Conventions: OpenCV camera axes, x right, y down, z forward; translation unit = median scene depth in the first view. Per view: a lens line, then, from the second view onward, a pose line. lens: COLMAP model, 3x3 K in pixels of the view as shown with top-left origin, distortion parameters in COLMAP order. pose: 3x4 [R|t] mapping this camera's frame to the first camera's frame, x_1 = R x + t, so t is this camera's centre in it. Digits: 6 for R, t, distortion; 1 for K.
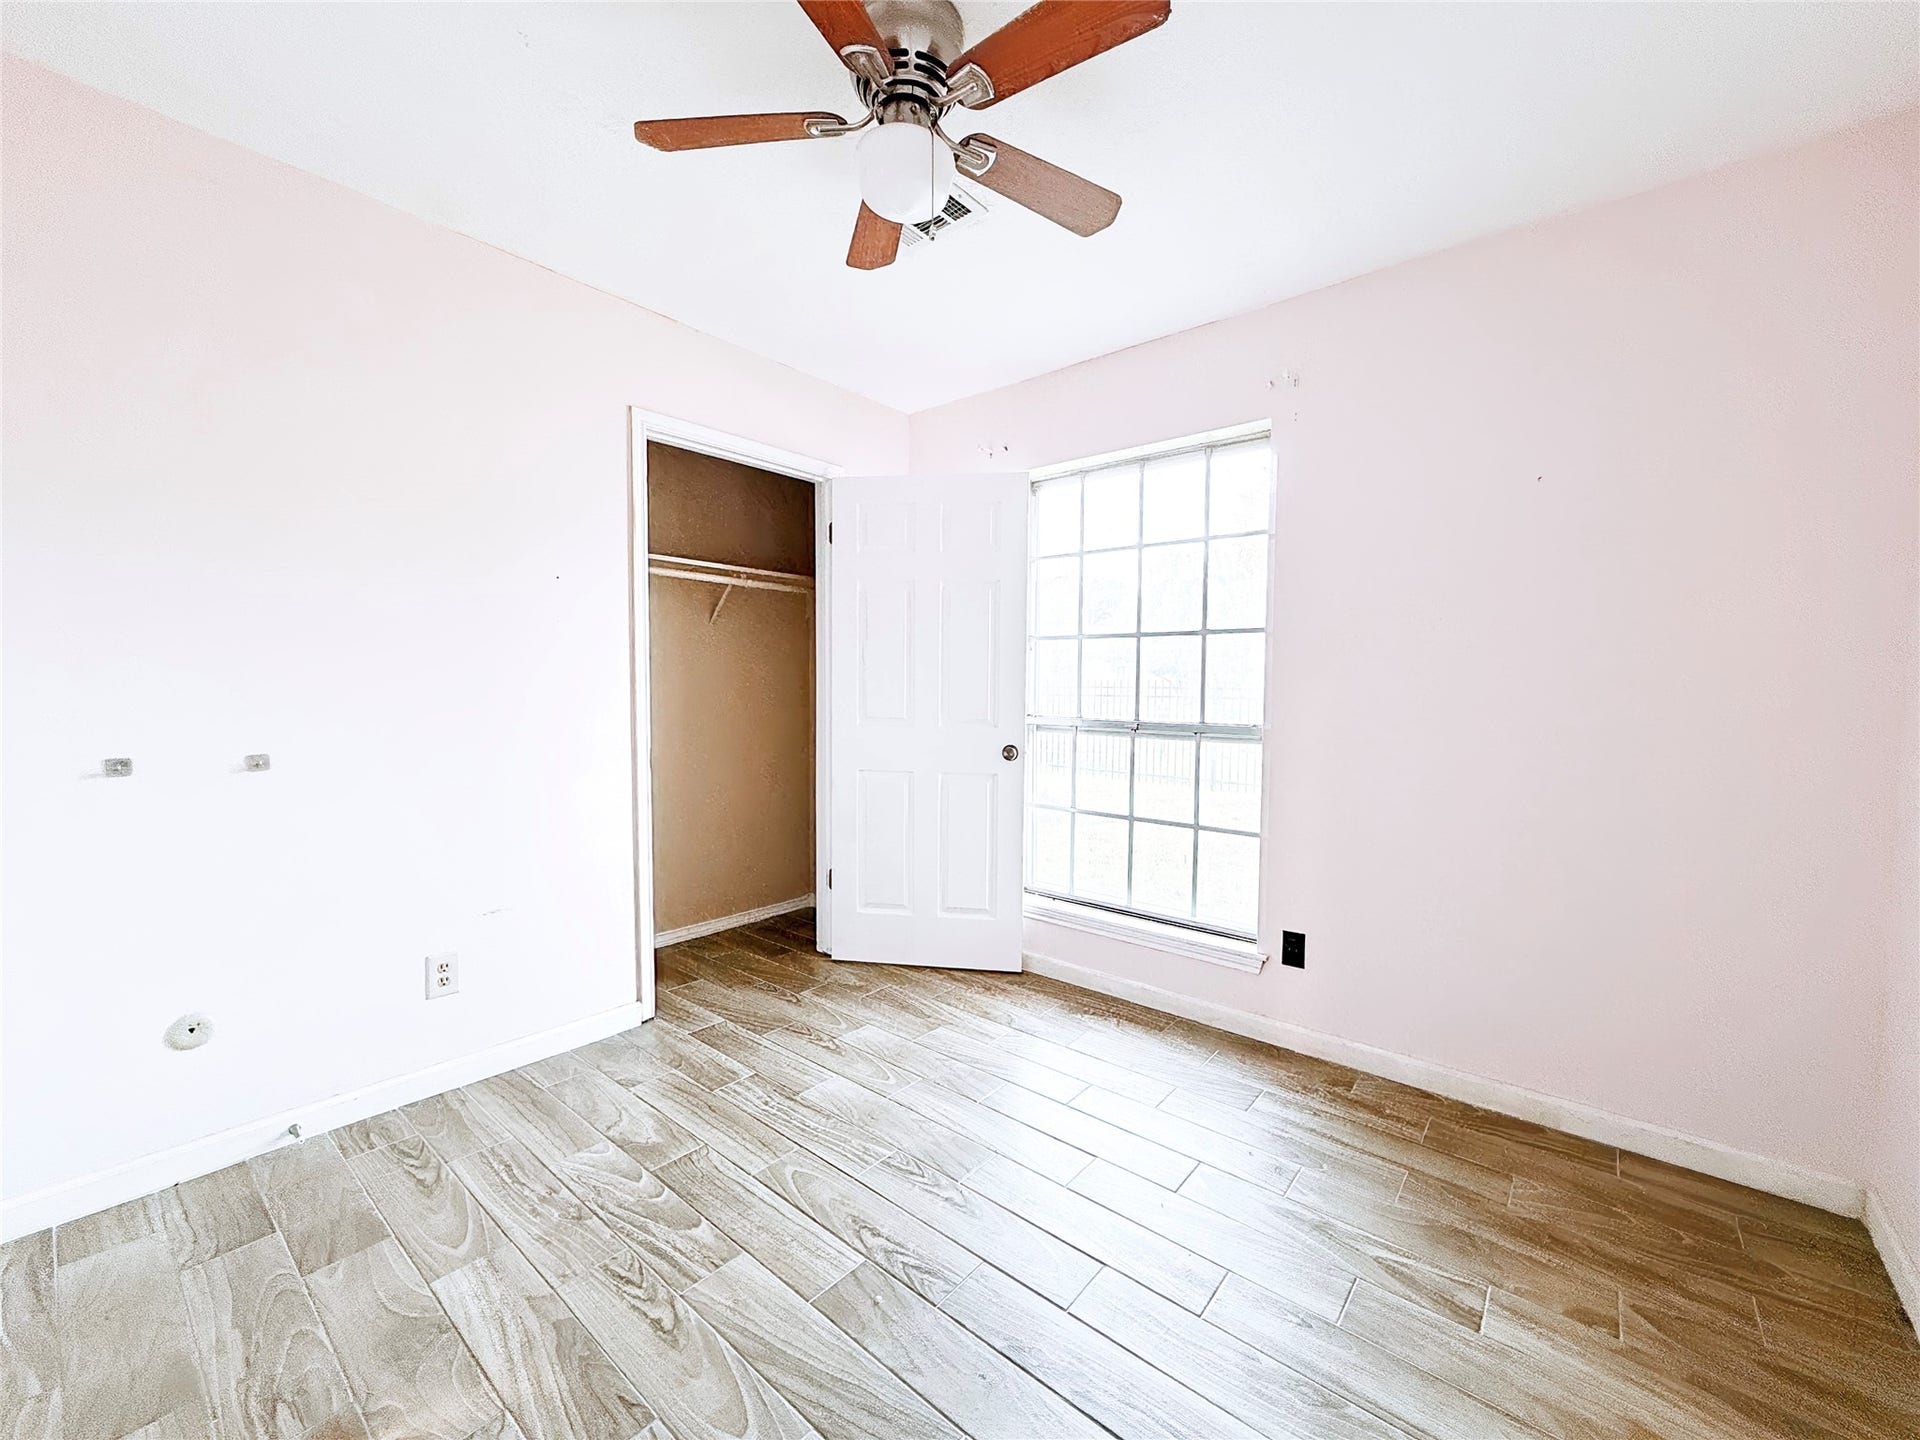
lens RADIAL K [[781.6, 0, 960.2], [0, 781.6, 724.8], [0, 0, 1]] dist [0.001567, 0.000481]
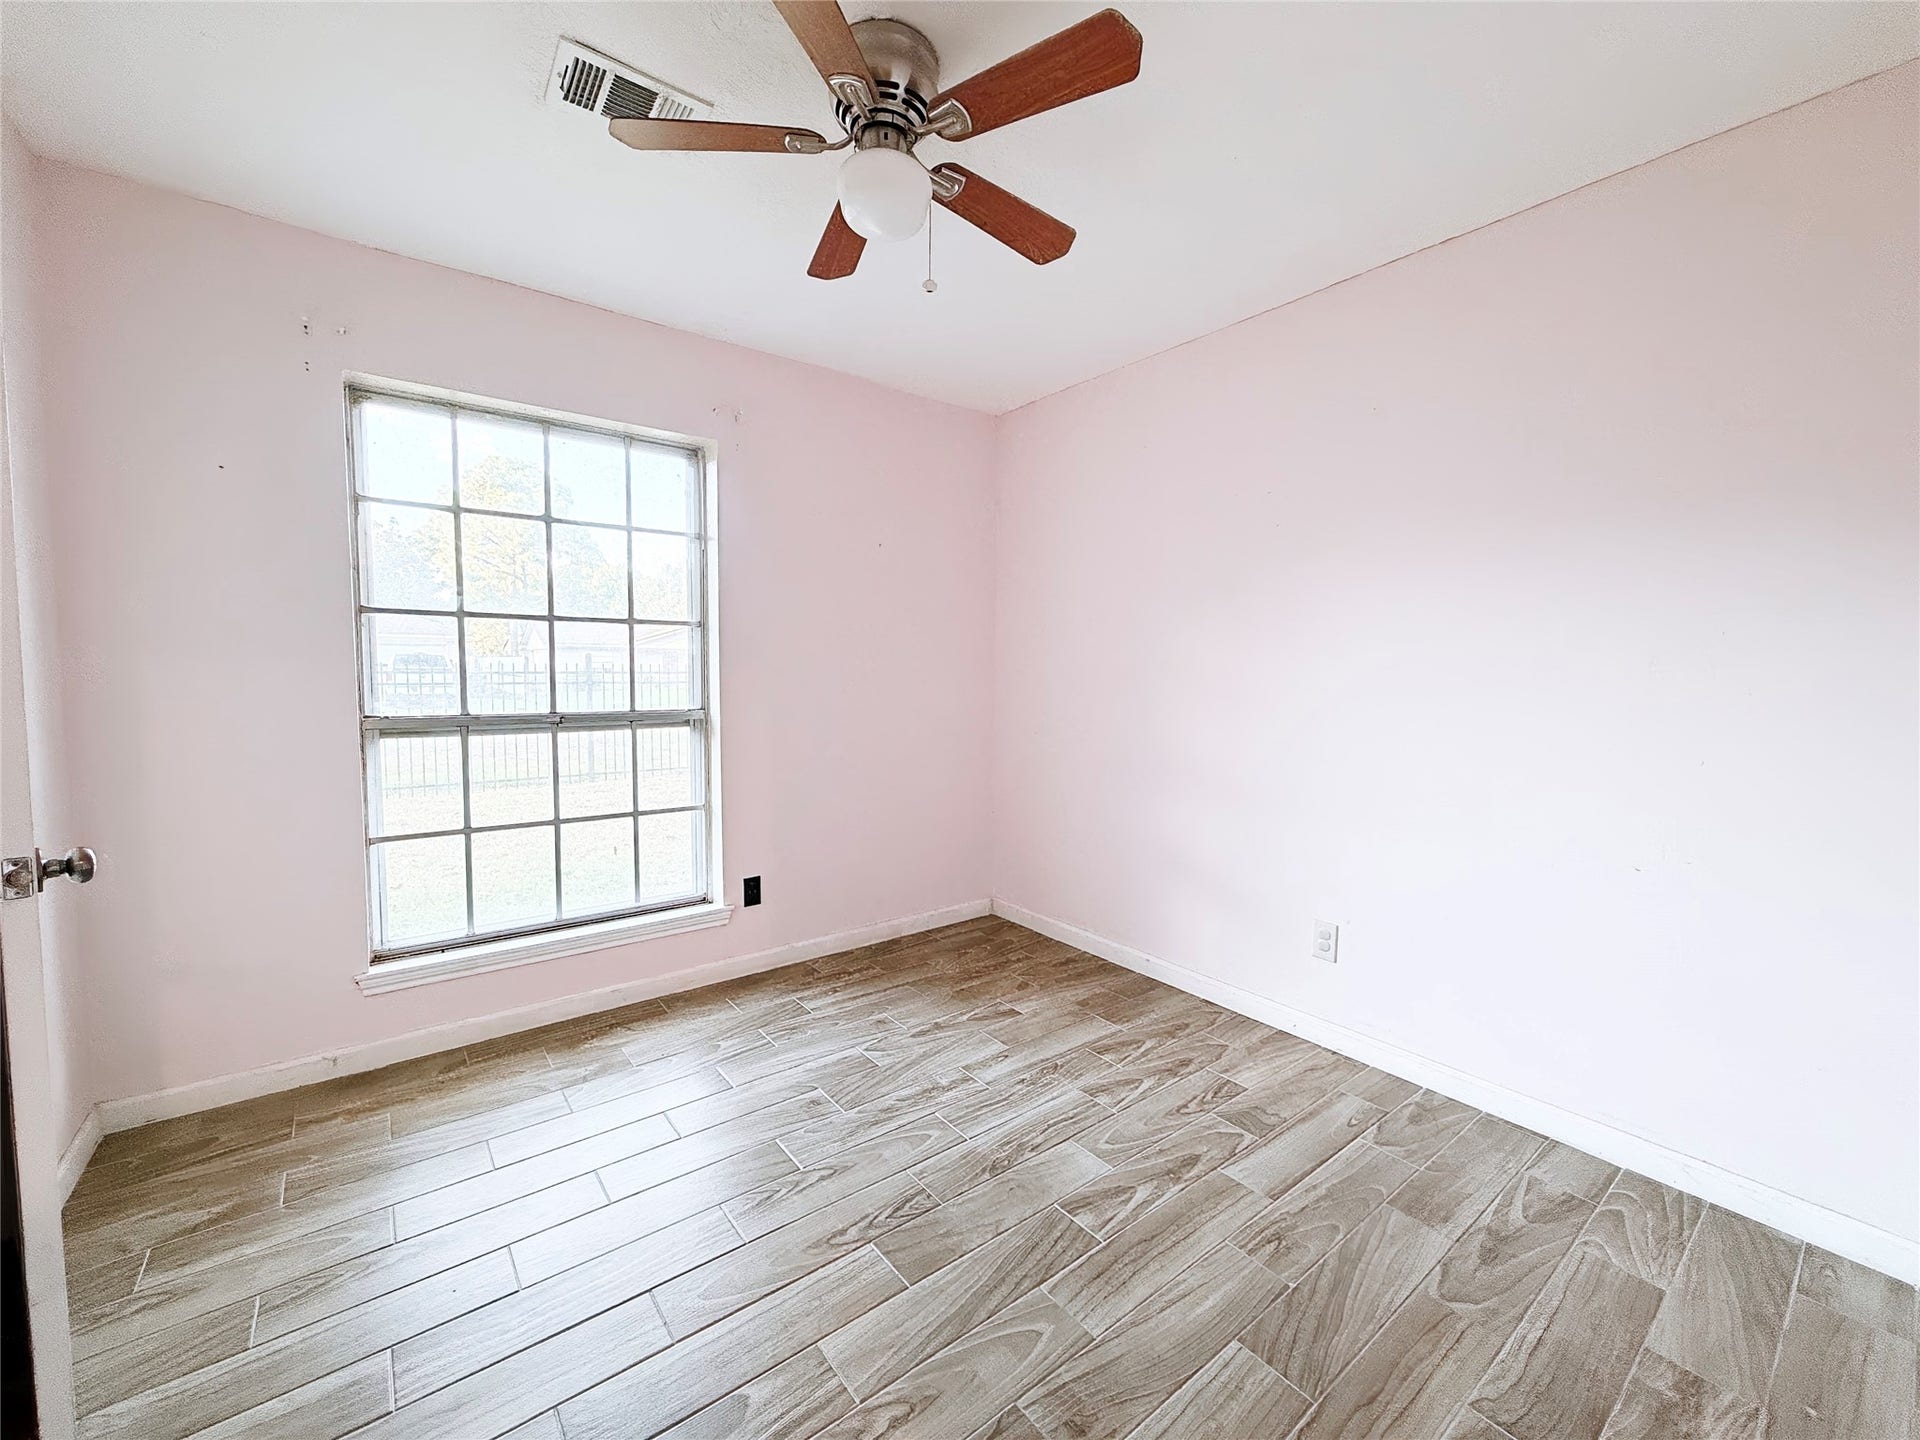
lens RADIAL K [[882.7, 0, 884.0], [0, 882.7, 733.3], [0, 0, 1]] dist [0.008648, 0.000181]
pose [[0.179490, -0.077925, 0.980669, -0.880139], [0.043384, 0.996515, 0.071244, -0.047952], [-0.982803, 0.029758, 0.182245, 0.549036]]
